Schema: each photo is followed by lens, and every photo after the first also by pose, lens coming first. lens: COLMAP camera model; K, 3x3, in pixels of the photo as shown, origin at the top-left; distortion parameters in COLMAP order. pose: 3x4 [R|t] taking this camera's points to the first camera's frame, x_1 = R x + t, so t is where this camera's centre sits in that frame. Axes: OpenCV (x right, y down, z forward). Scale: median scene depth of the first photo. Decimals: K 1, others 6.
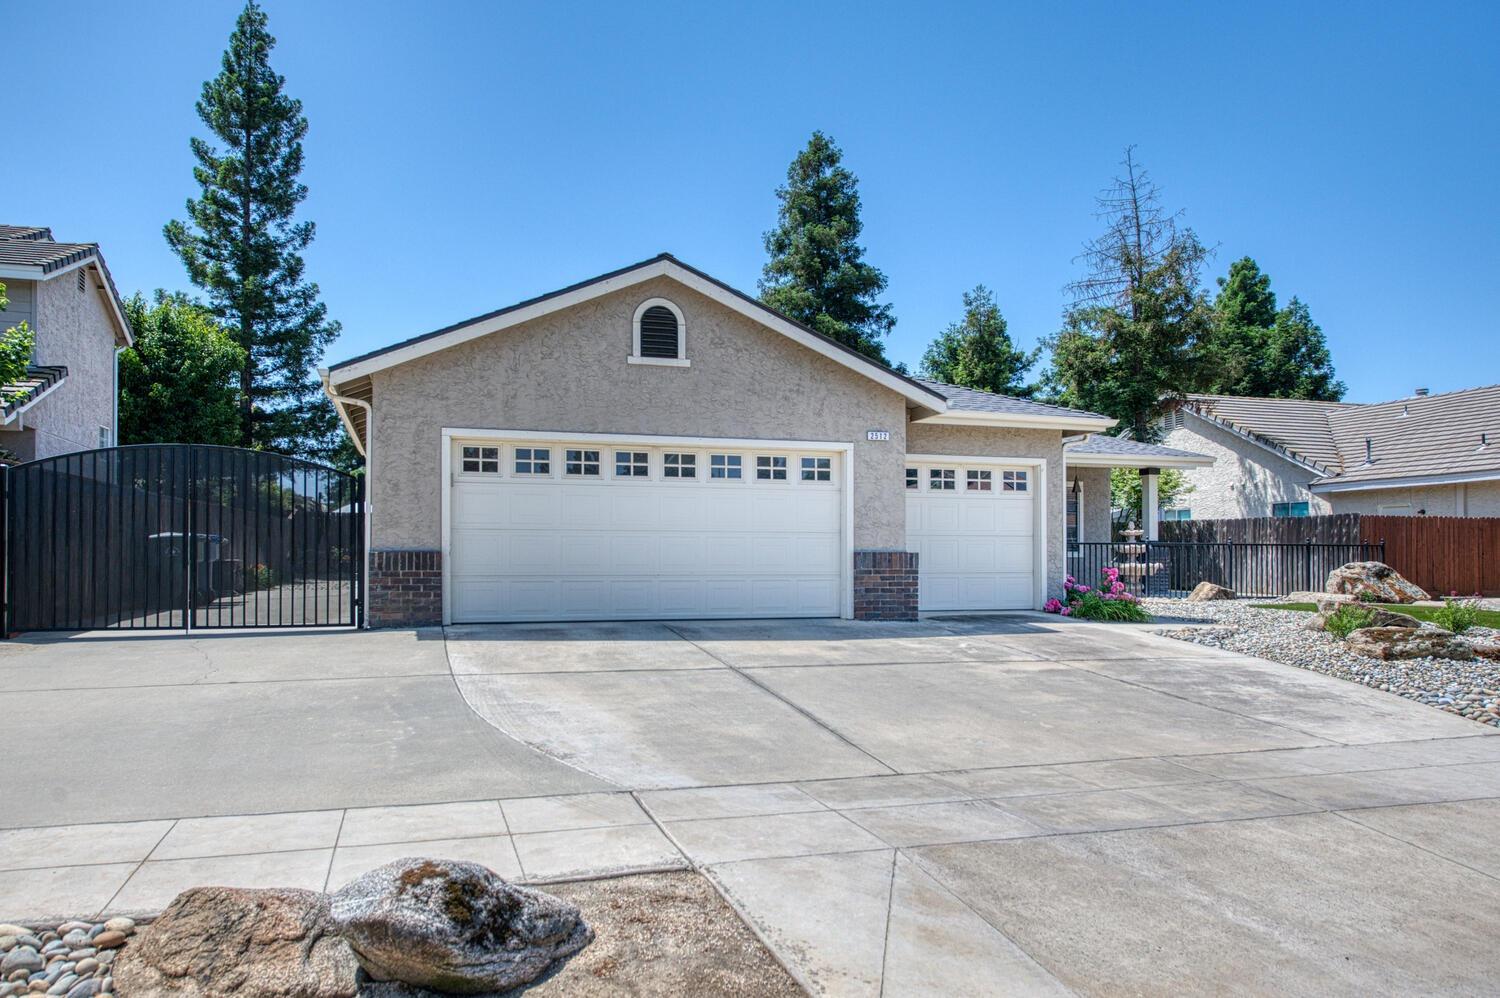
lens RADIAL K [[1006.0, 0, 707.6], [0, 1006.0, 558.1], [0, 0, 1]] dist [0.000577, -0.001256]
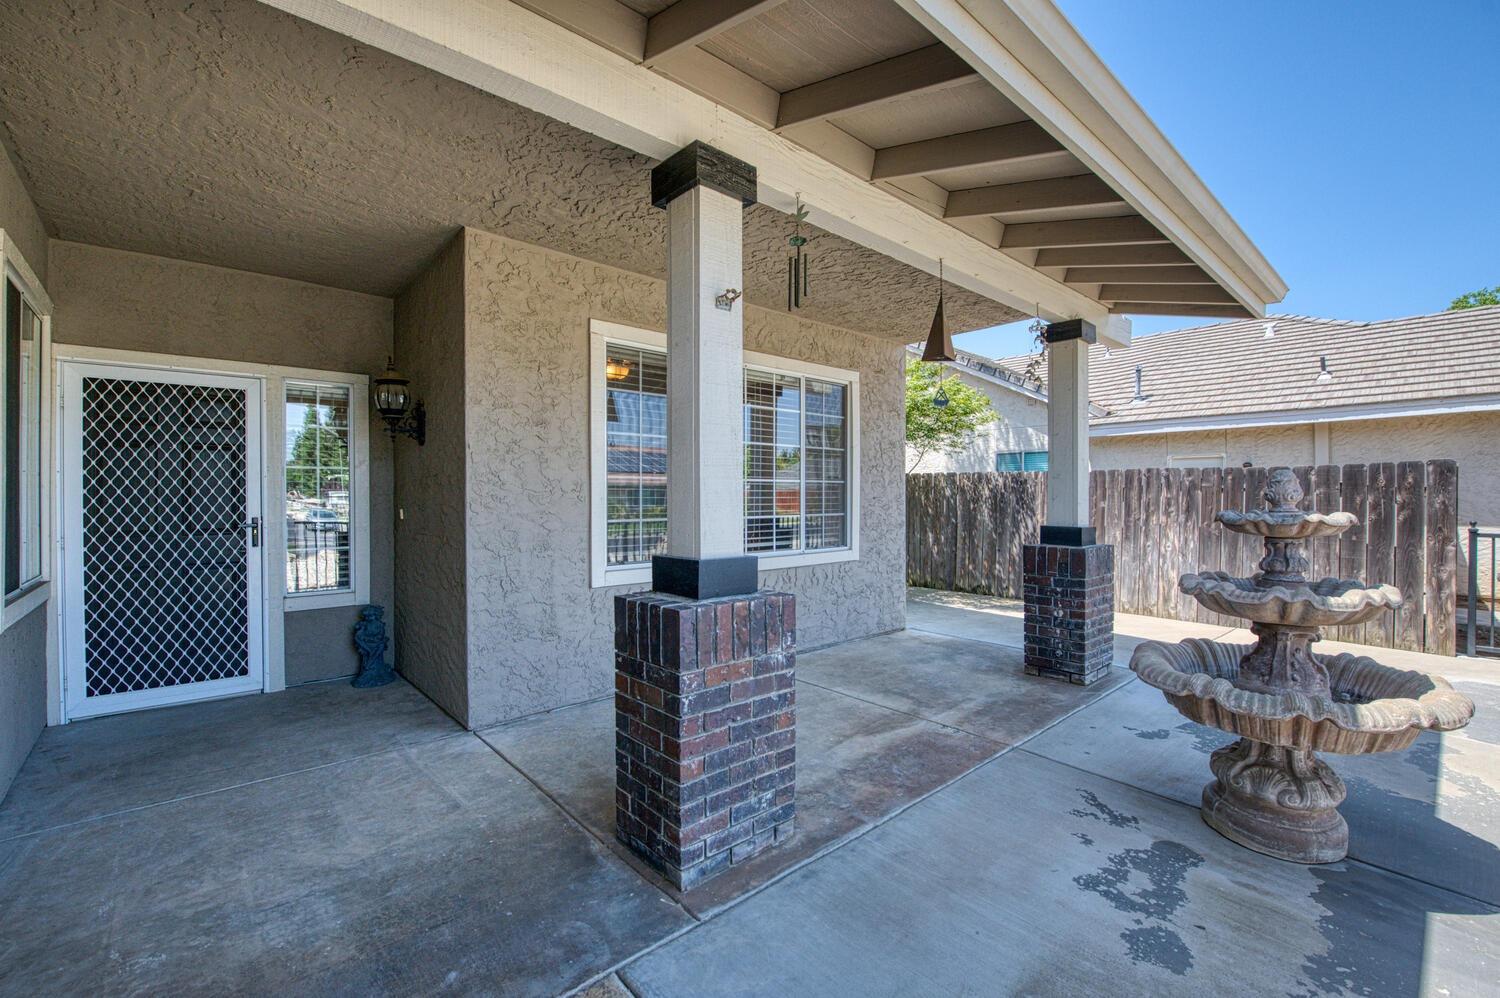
lens RADIAL K [[622.0, 0, 757.7], [0, 622.0, 494.8], [0, 0, 1]] dist [-0.004055, -0.003120]
pose [[0.893803, -0.000638, 0.448459, 0.215819], [0.001994, 0.999995, -0.002550, -0.025479], [-0.448455, 0.003173, 0.893800, 0.766590]]
